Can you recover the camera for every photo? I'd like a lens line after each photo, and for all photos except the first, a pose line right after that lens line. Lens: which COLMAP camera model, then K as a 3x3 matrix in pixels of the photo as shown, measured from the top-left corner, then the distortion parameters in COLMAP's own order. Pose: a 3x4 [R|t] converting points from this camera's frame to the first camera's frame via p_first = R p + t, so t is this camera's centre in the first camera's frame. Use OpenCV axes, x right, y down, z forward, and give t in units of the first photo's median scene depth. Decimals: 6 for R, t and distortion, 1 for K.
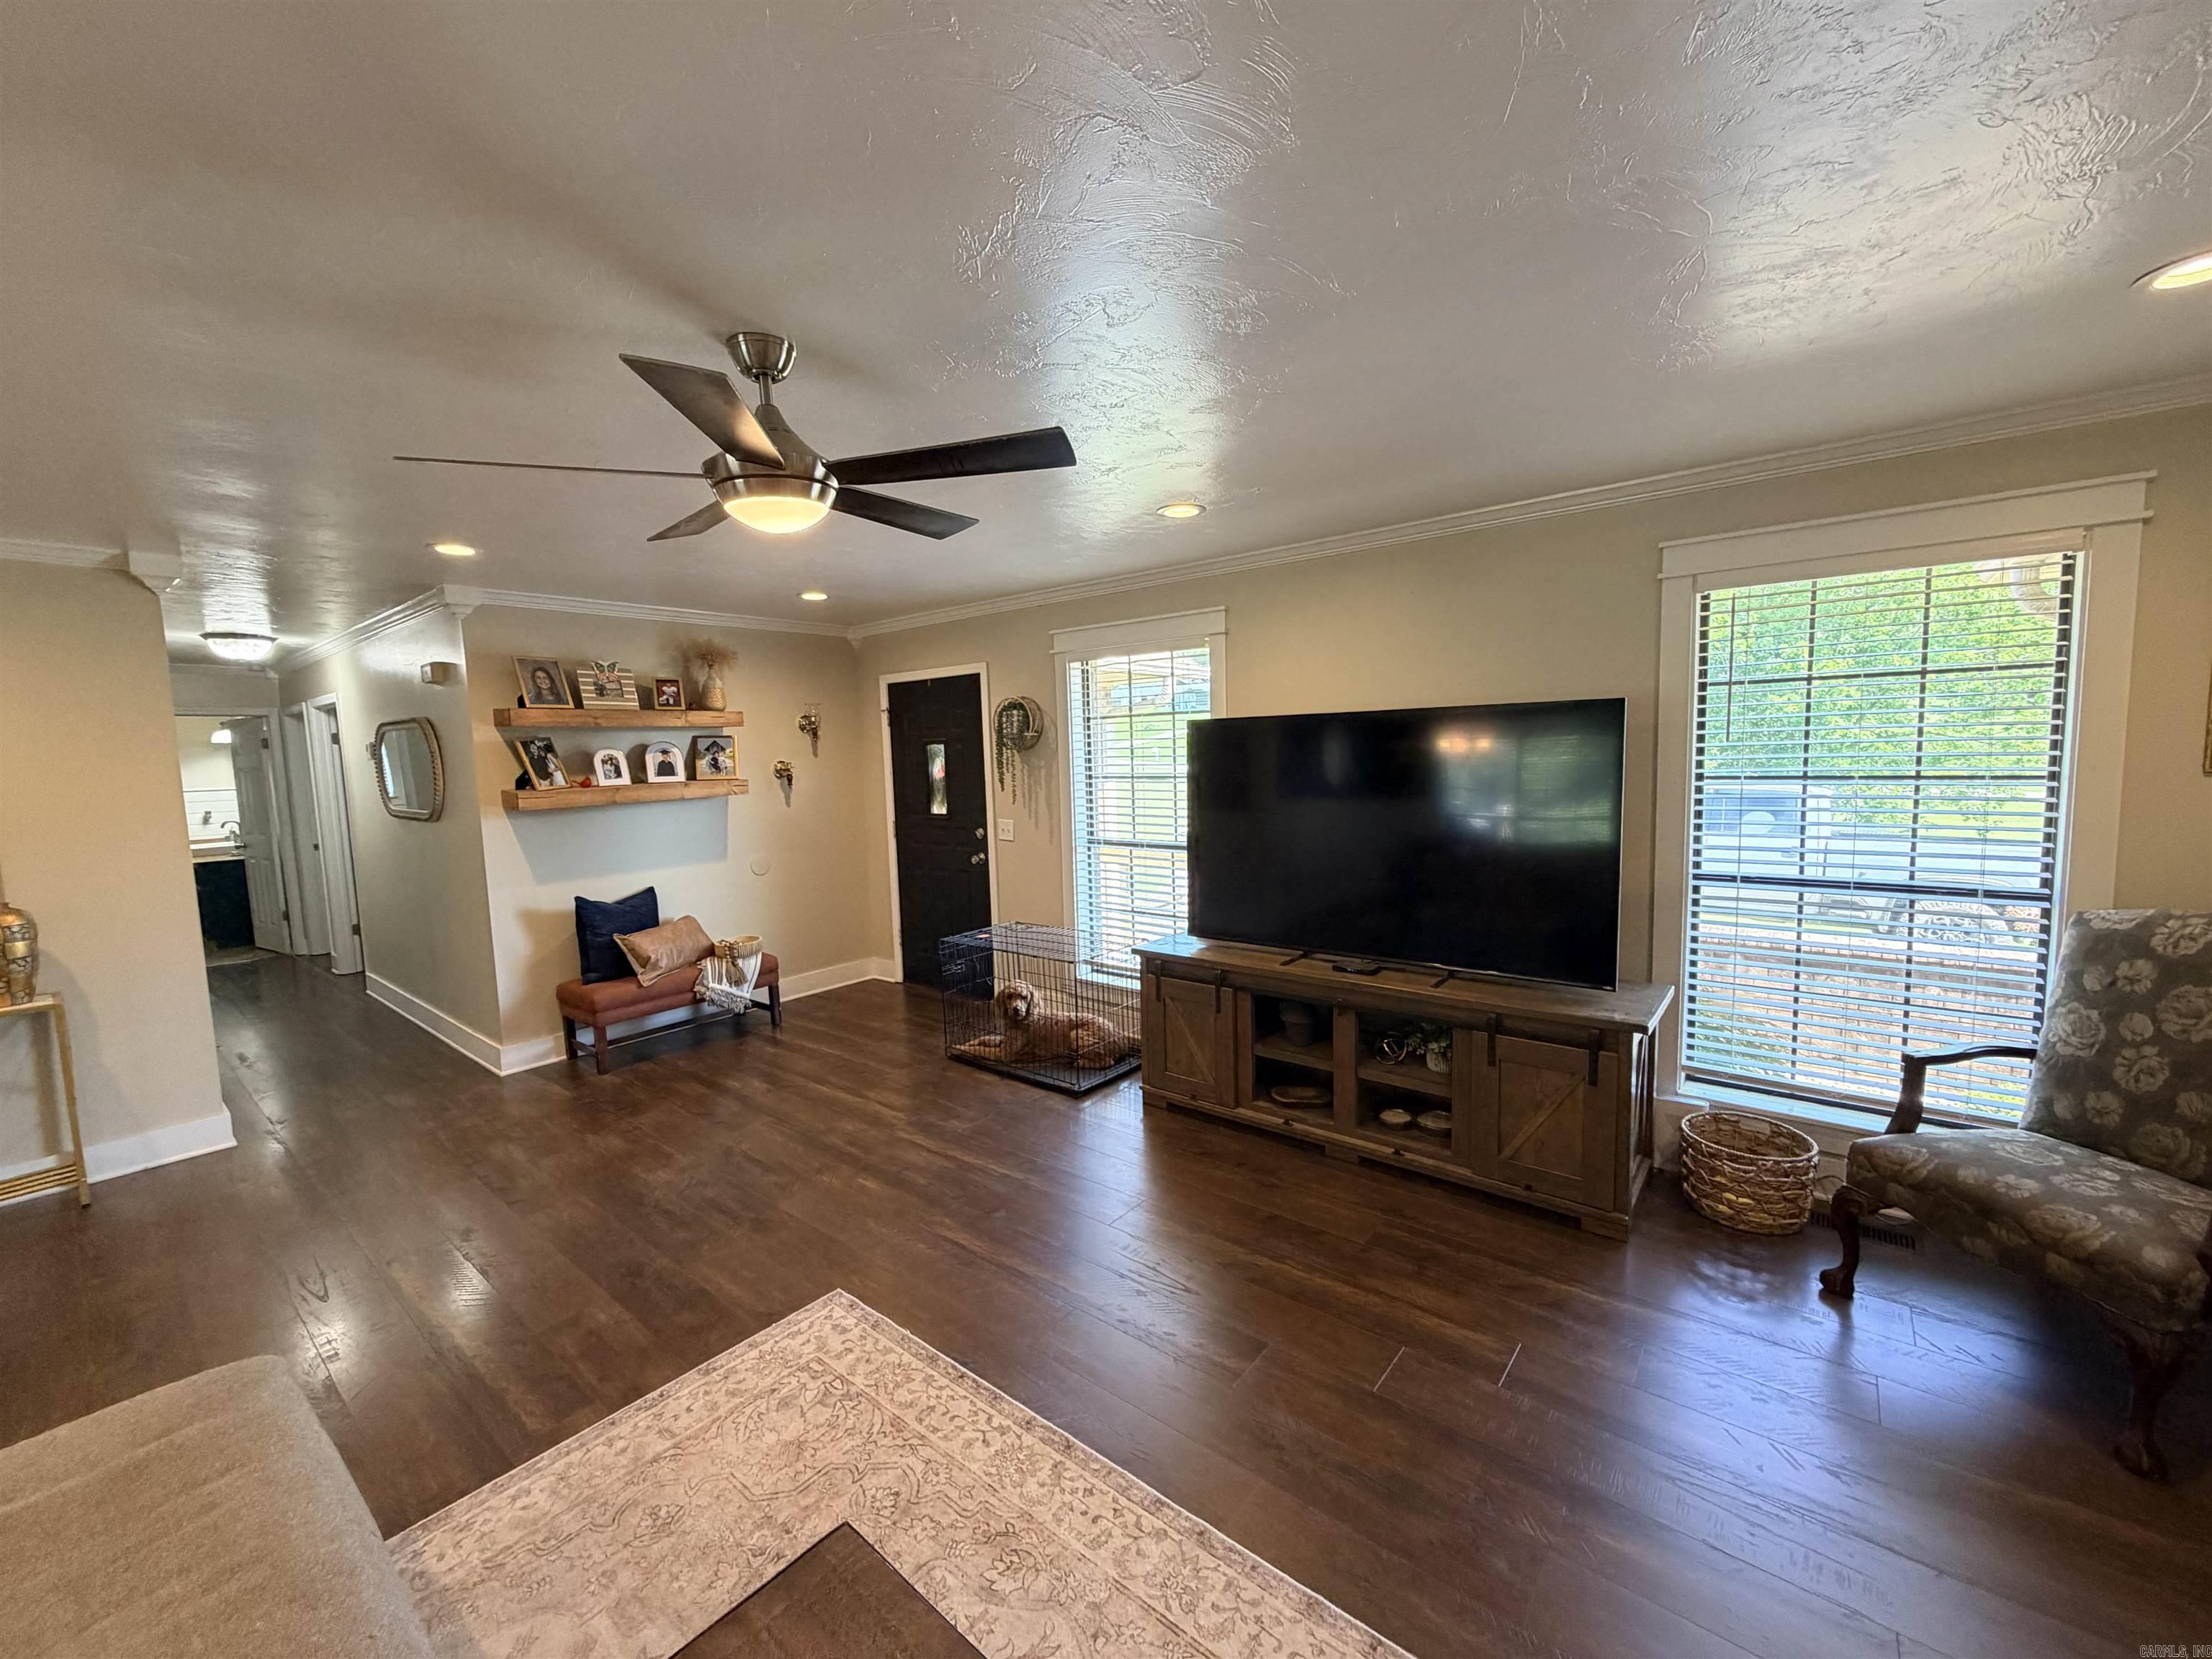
lens RADIAL K [[885.9, 0, 1101.0], [0, 885.9, 830.4], [0, 0, 1]] dist [-0.001012, 0.000263]
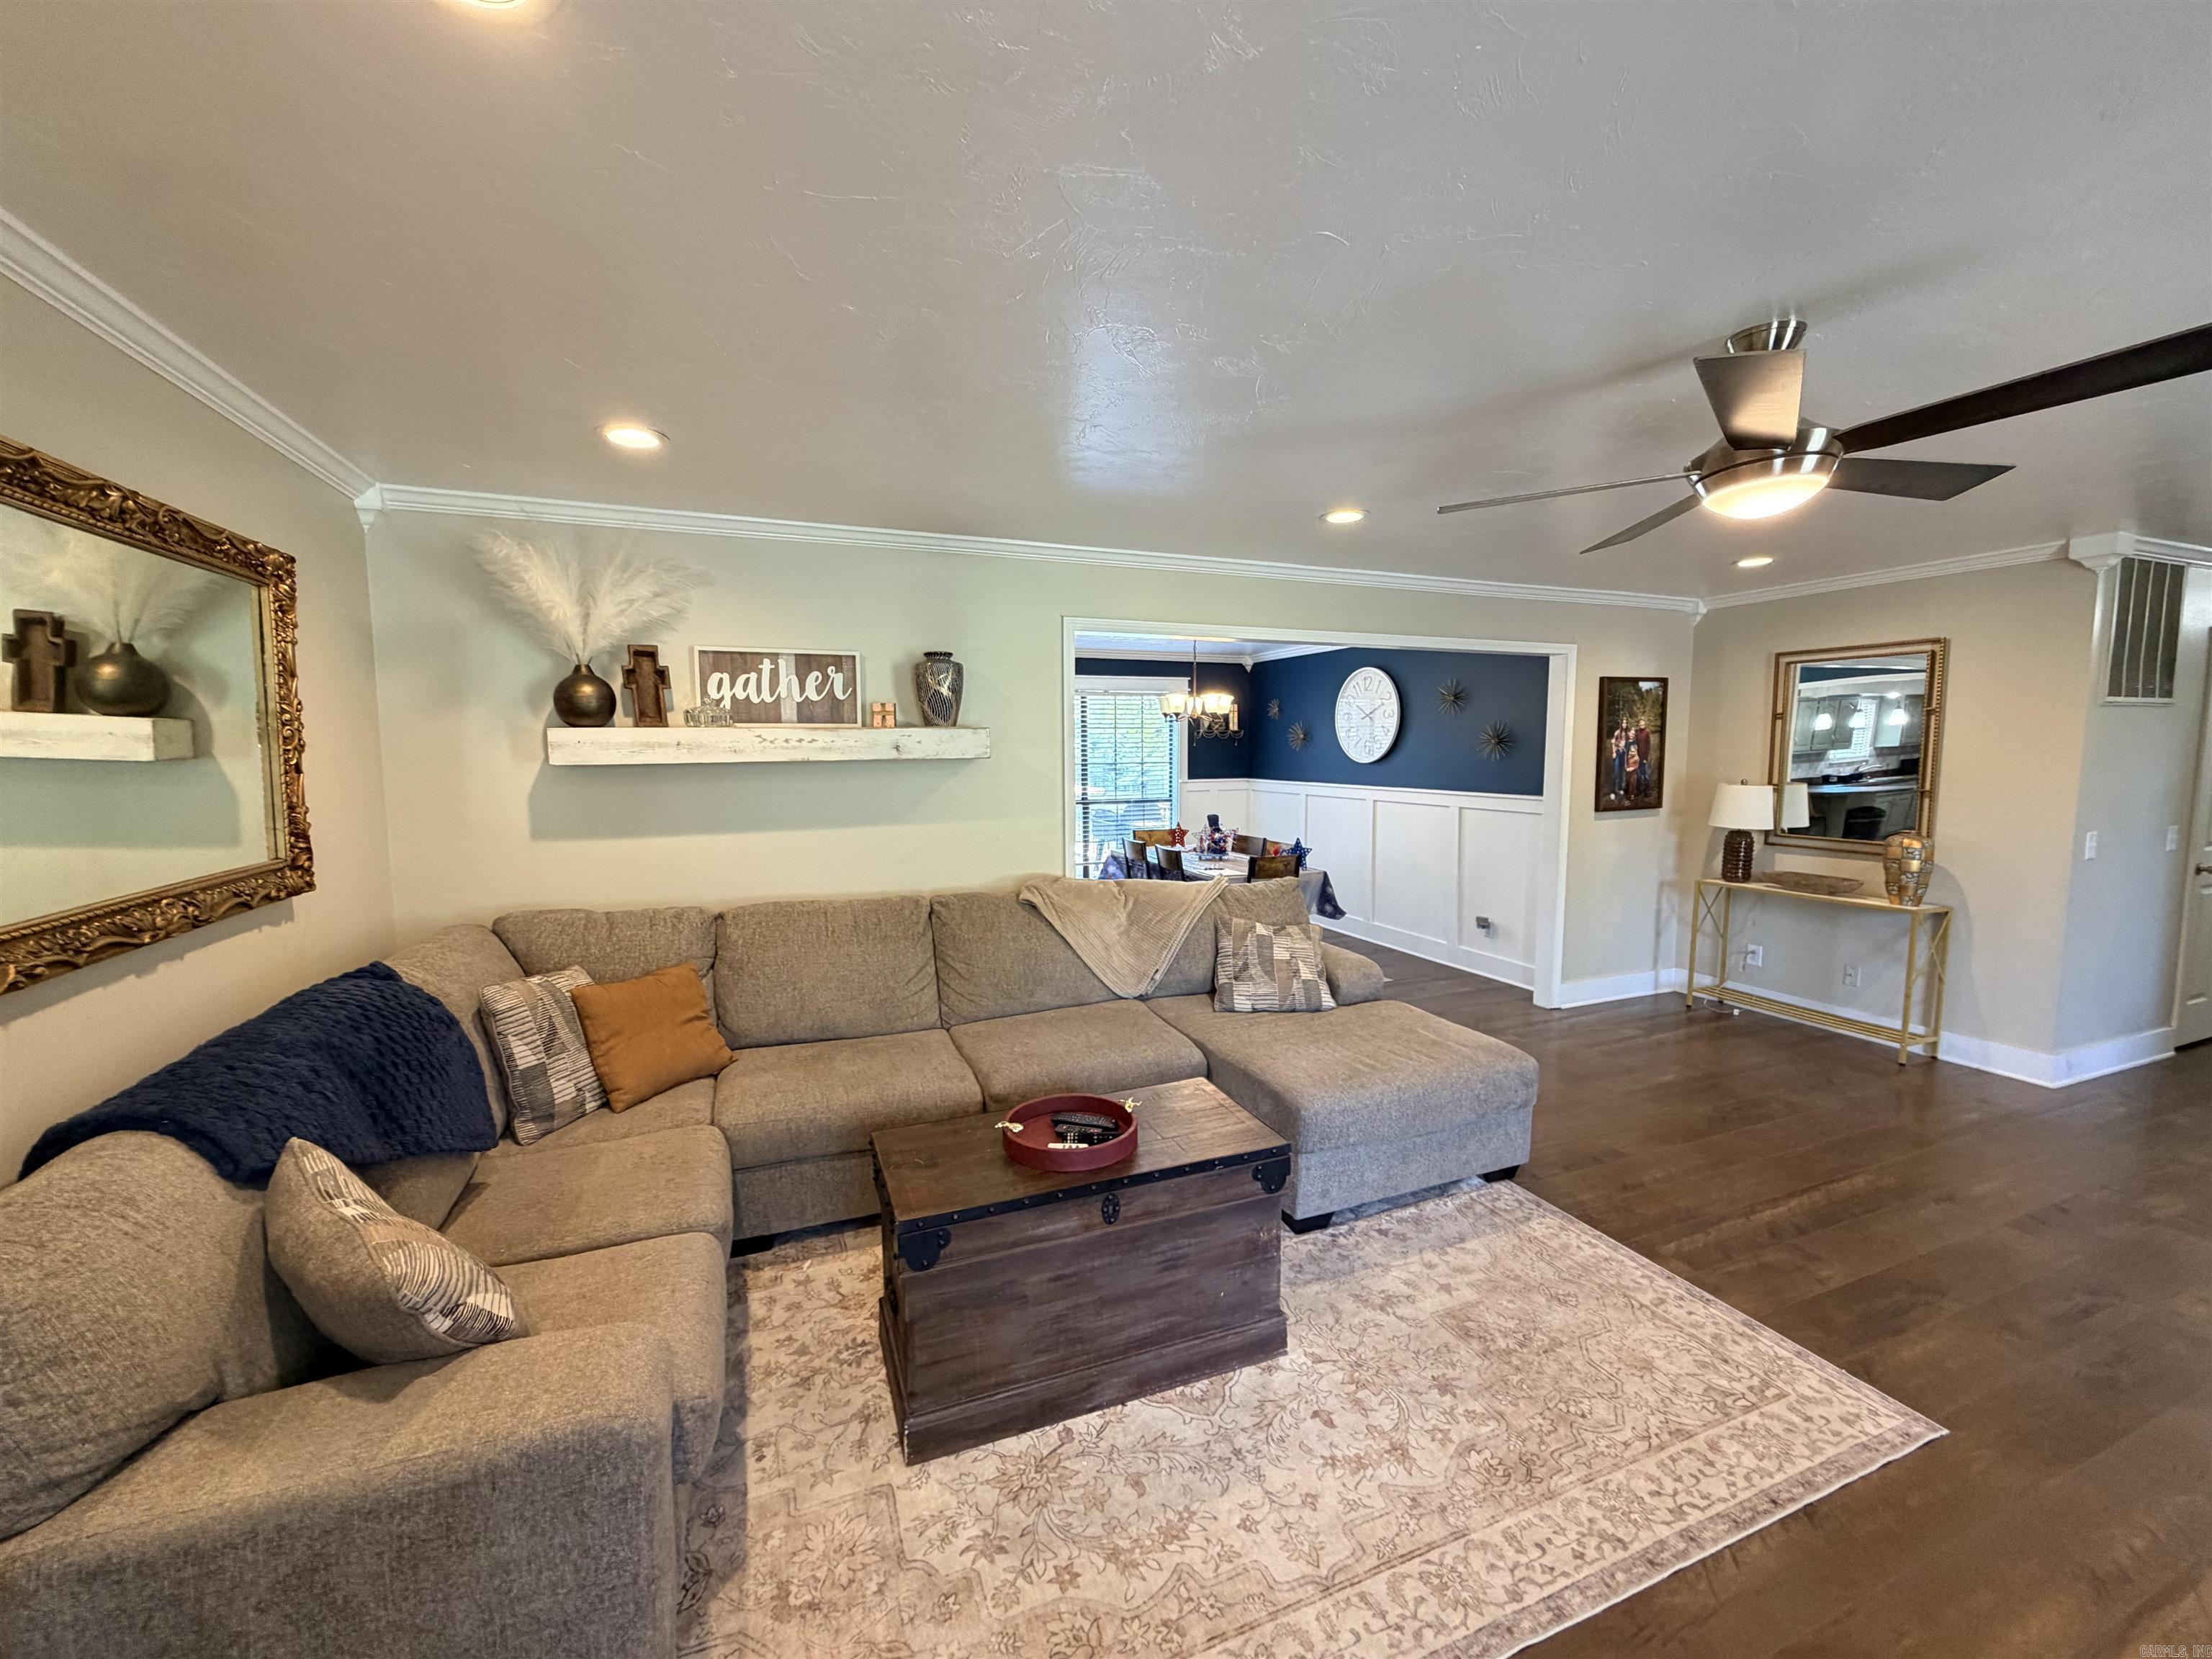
lens RADIAL K [[885.9, 0, 1101.0], [0, 885.9, 830.4], [0, 0, 1]] dist [-0.001012, 0.000263]
pose [[-0.478109, 0.116080, -0.870596, 0.878306], [-0.060678, 0.984494, 0.164589, -0.106988], [0.876202, 0.131517, -0.463652, 0.838487]]
